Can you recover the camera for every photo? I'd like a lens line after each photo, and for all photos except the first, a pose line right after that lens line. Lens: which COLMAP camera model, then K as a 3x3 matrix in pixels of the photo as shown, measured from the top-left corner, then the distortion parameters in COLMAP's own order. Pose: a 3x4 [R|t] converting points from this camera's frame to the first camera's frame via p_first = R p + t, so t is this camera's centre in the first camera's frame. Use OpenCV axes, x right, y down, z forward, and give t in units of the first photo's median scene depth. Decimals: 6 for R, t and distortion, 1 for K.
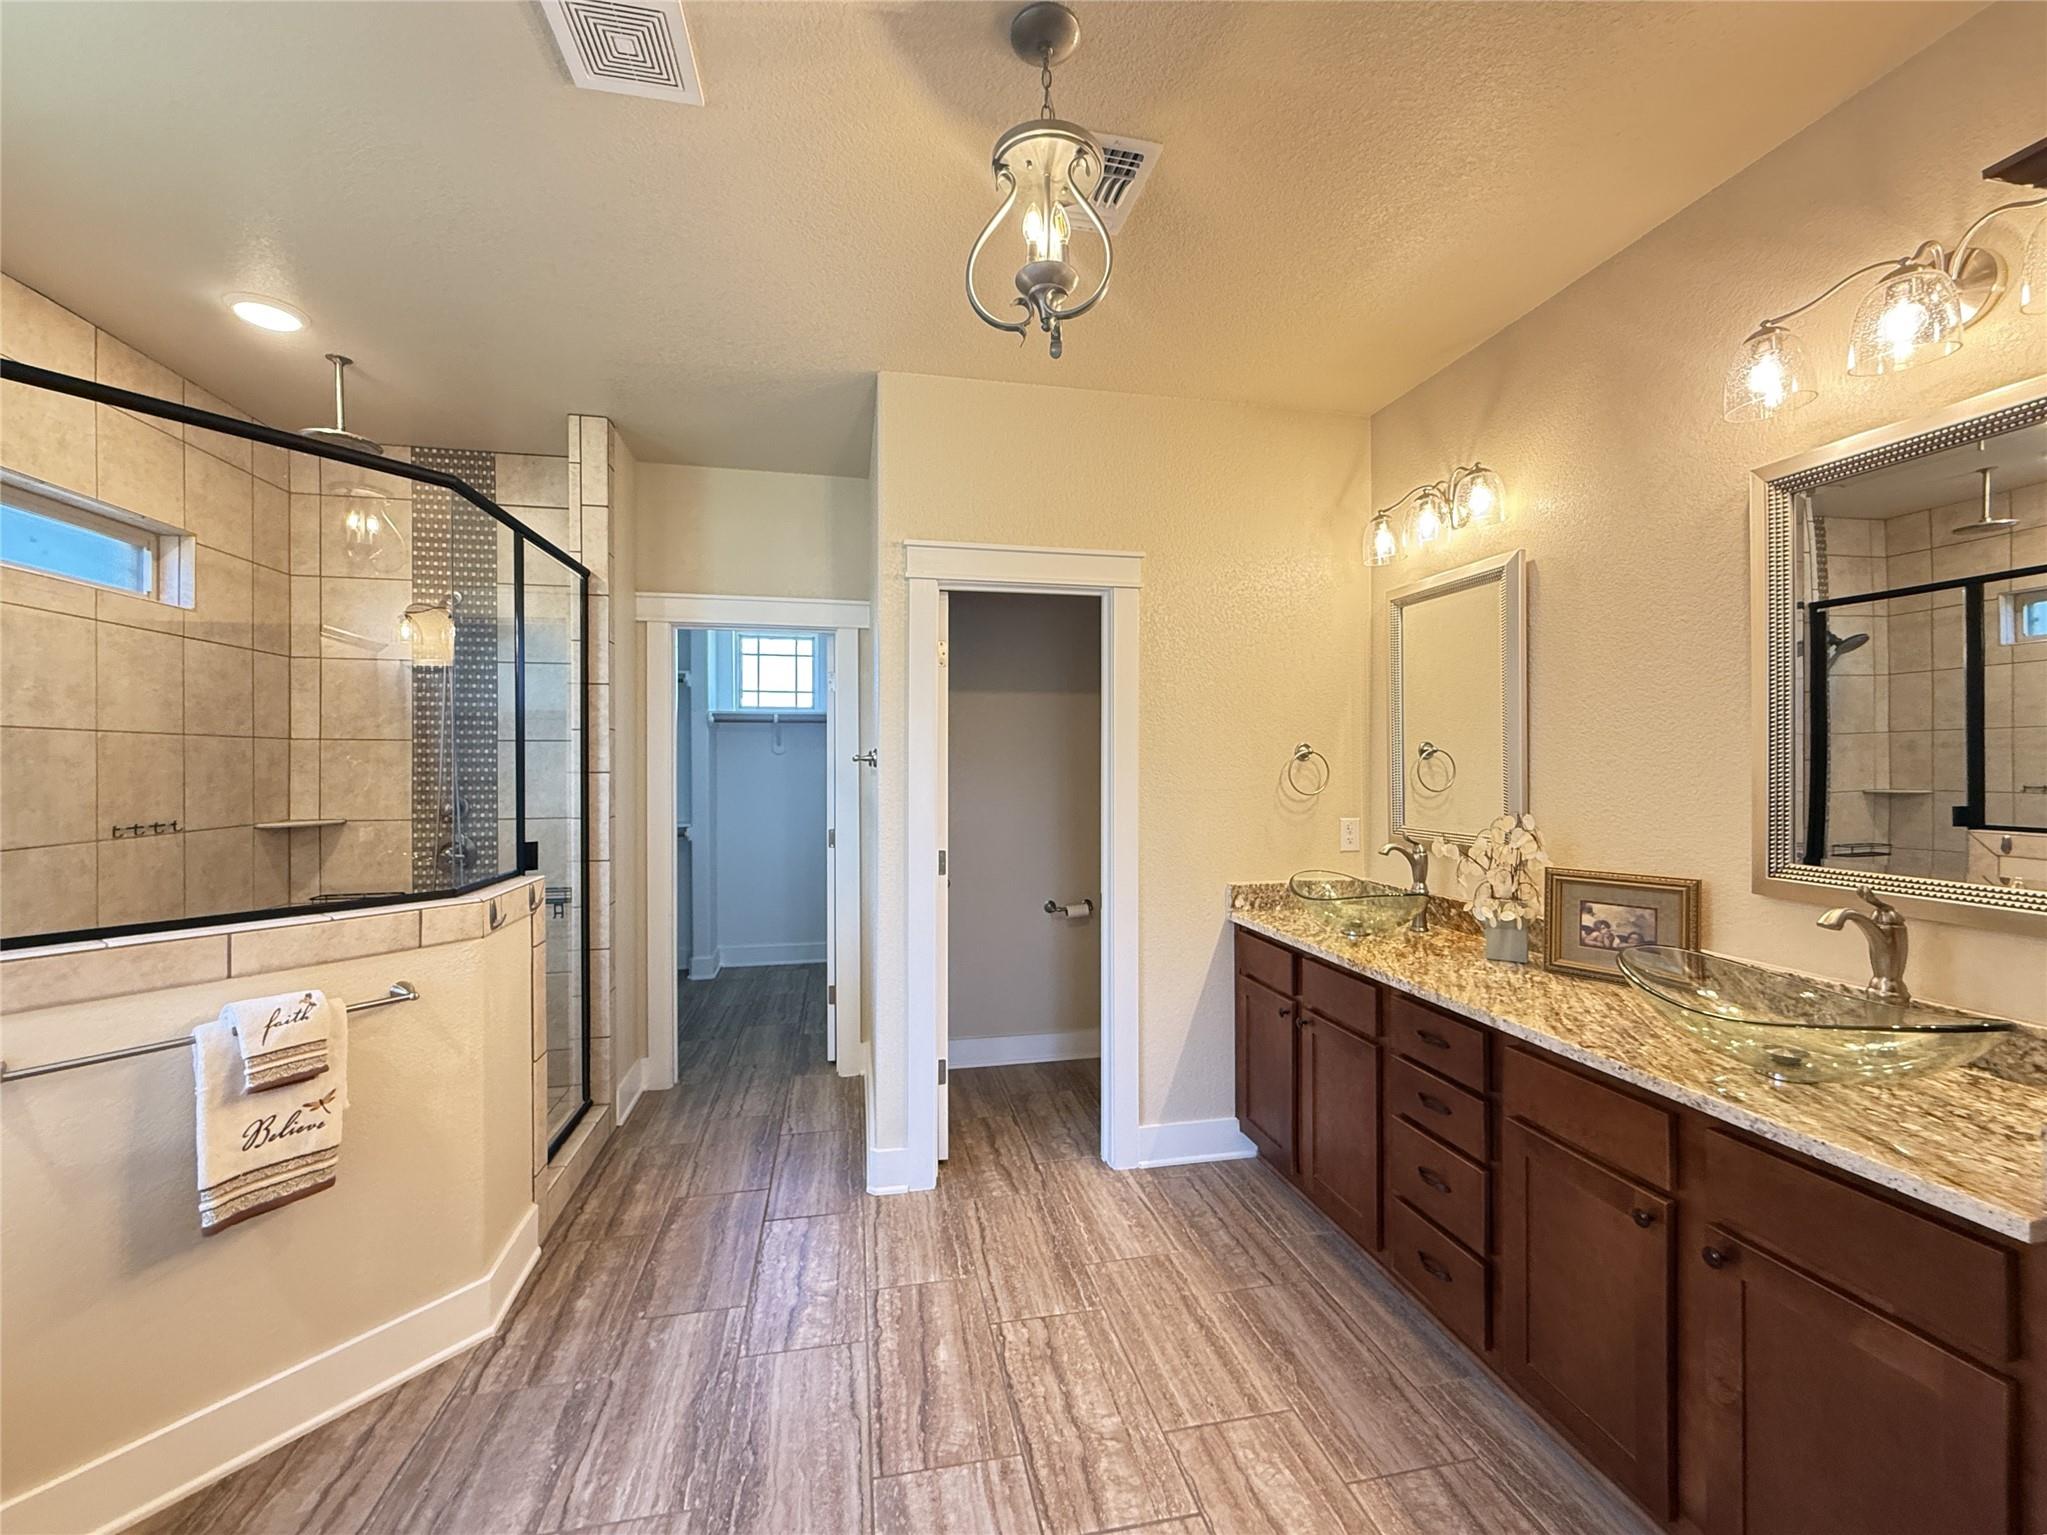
lens RADIAL K [[839.8, 0, 1023.5], [0, 839.8, 767.5], [0, 0, 1]] dist [0.000436, -0.000014]
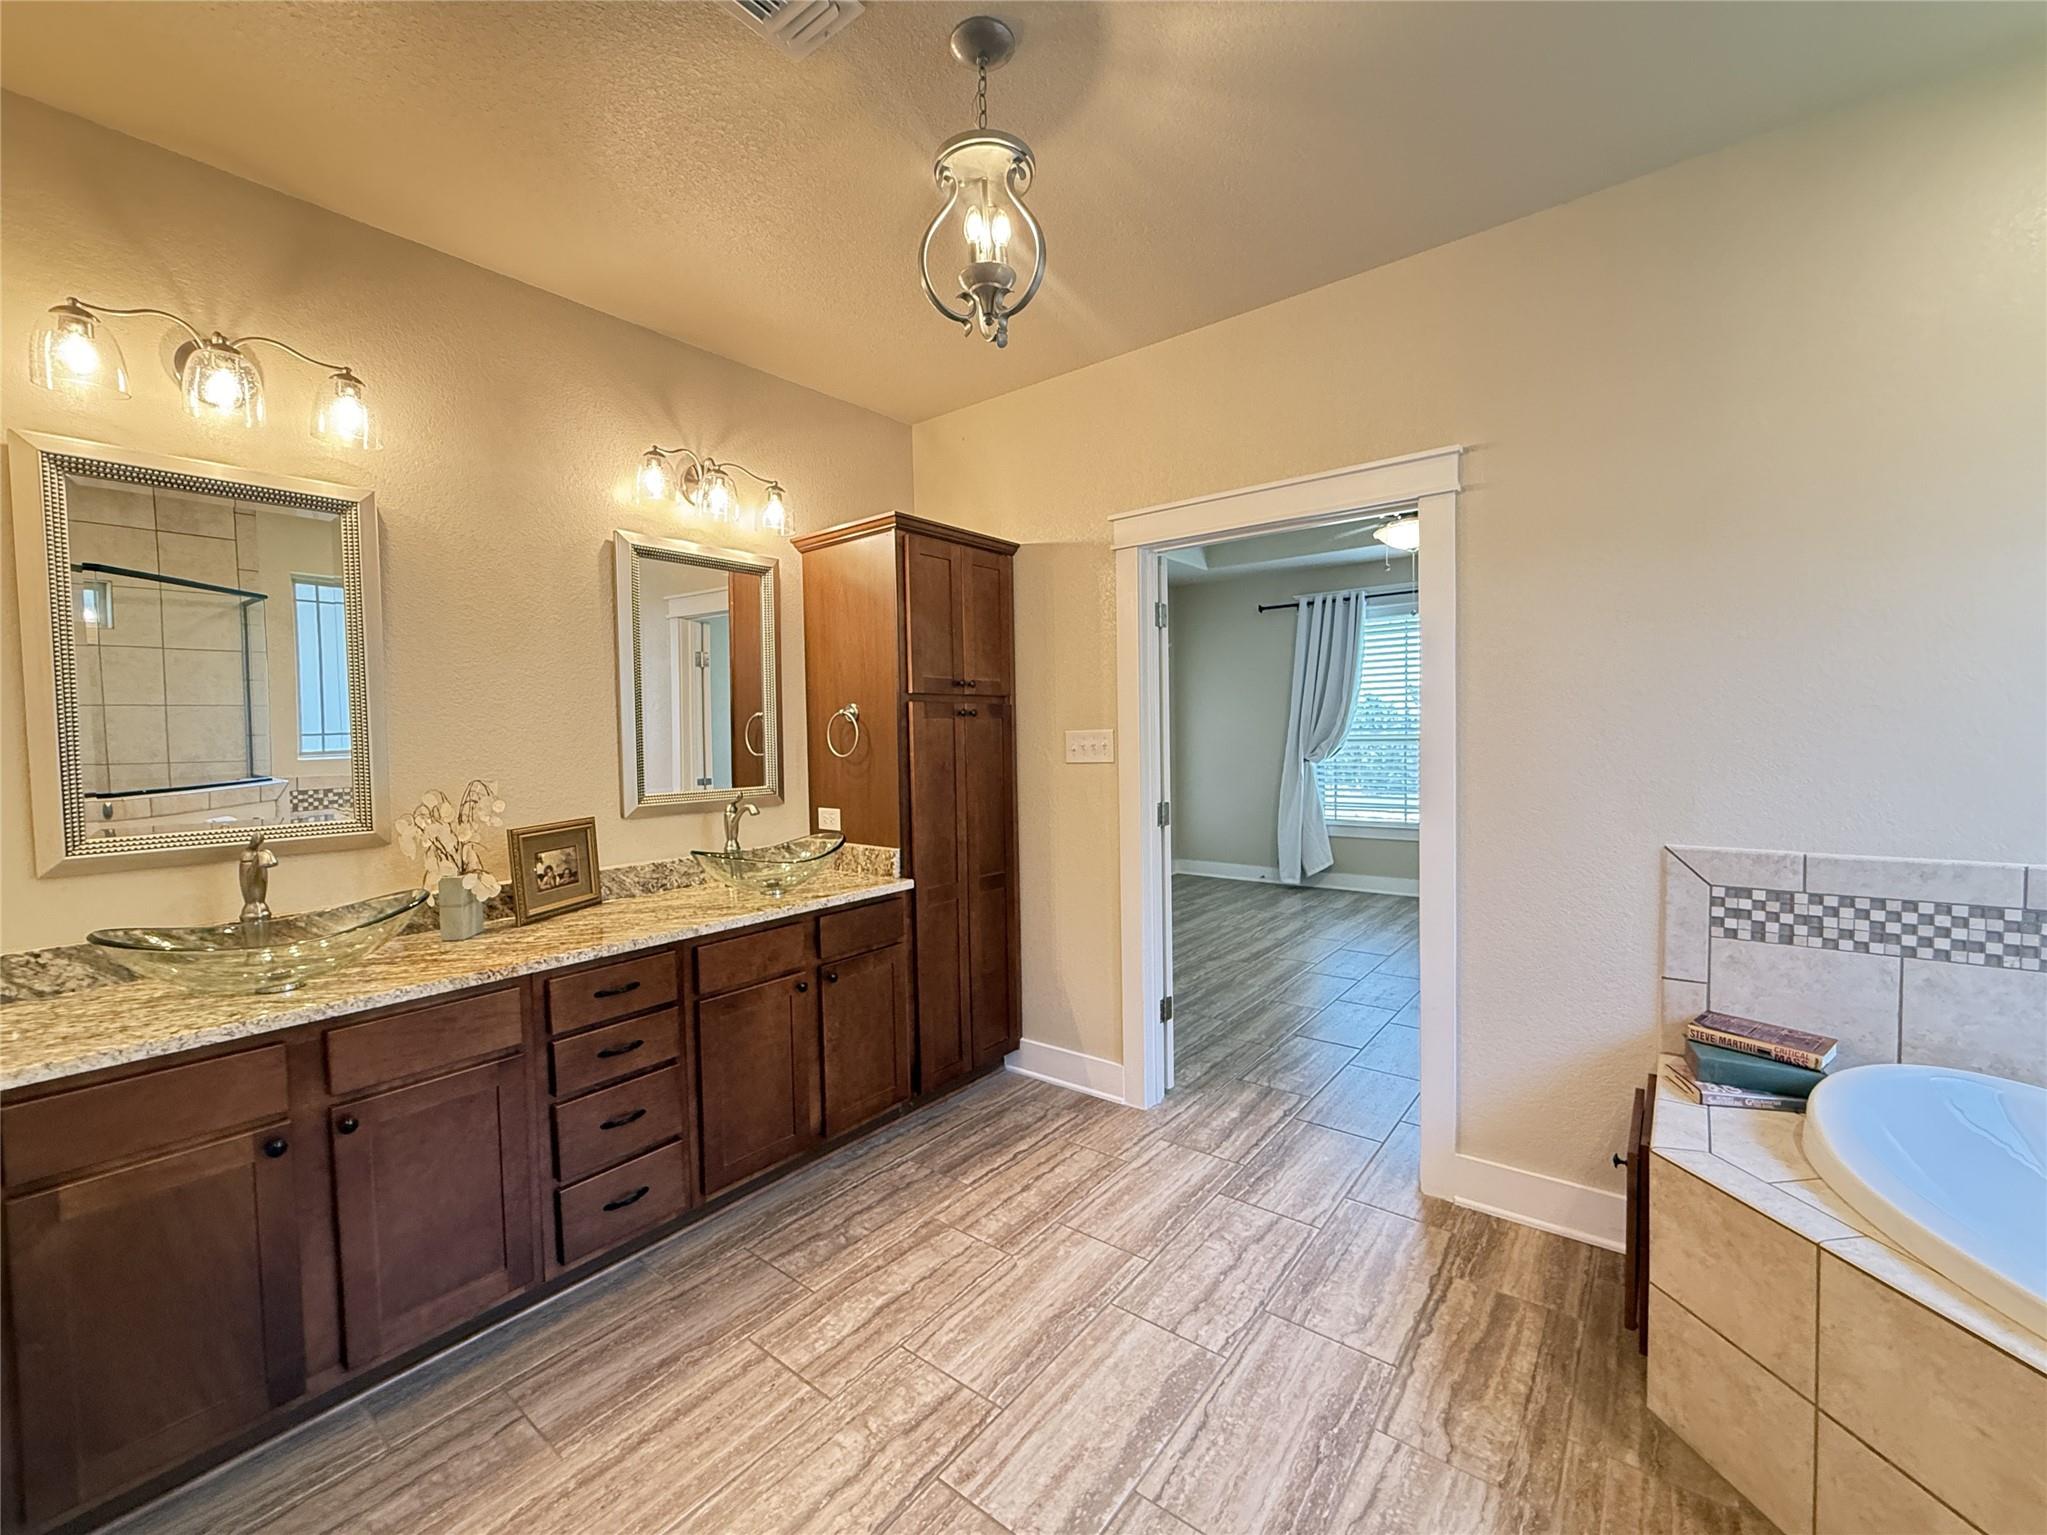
lens RADIAL K [[839.8, 0, 1023.5], [0, 839.8, 767.5], [0, 0, 1]] dist [0.000436, -0.000014]
pose [[-0.649598, -0.017550, 0.760075, -0.723637], [0.020755, 0.998952, 0.040804, 0.014560], [-0.759994, 0.042281, -0.648553, 1.453919]]
